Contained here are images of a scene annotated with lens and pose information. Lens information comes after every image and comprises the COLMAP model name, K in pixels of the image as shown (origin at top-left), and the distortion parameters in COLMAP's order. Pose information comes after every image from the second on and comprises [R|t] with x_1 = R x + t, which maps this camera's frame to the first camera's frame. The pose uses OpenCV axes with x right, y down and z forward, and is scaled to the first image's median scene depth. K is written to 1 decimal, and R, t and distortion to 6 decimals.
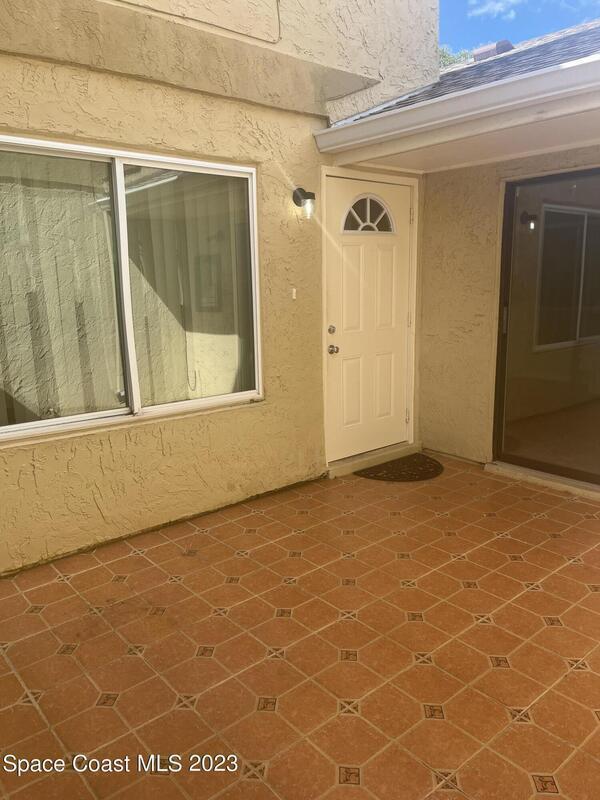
lens RADIAL K [[611.3, 0, 296.3], [0, 611.3, 395.4], [0, 0, 1]] dist [0.072272, -0.090810]
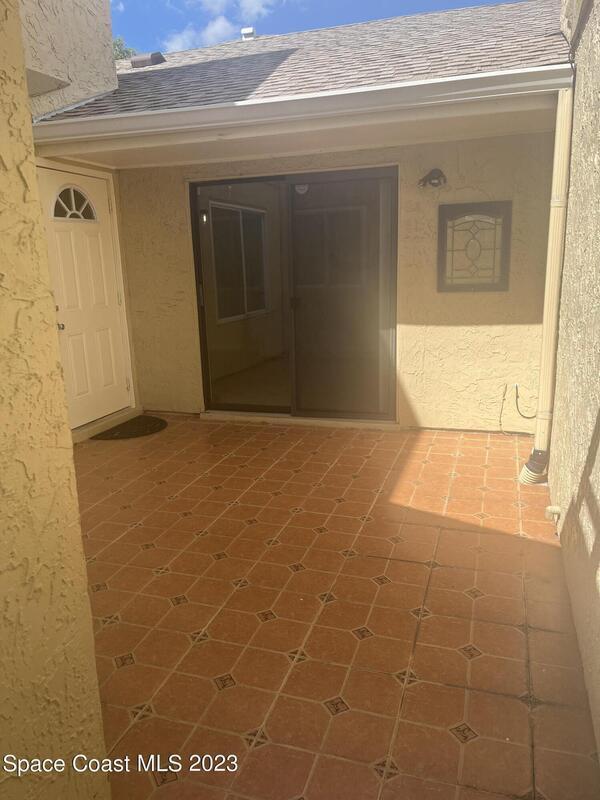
lens RADIAL K [[611.3, 0, 303.5], [0, 611.3, 402.9], [0, 0, 1]] dist [0.072272, -0.090810]
pose [[0.851059, -0.128668, 0.509060, -0.141733], [0.114389, 0.991658, 0.059409, 0.042438], [-0.512458, 0.007670, 0.858678, -0.162505]]
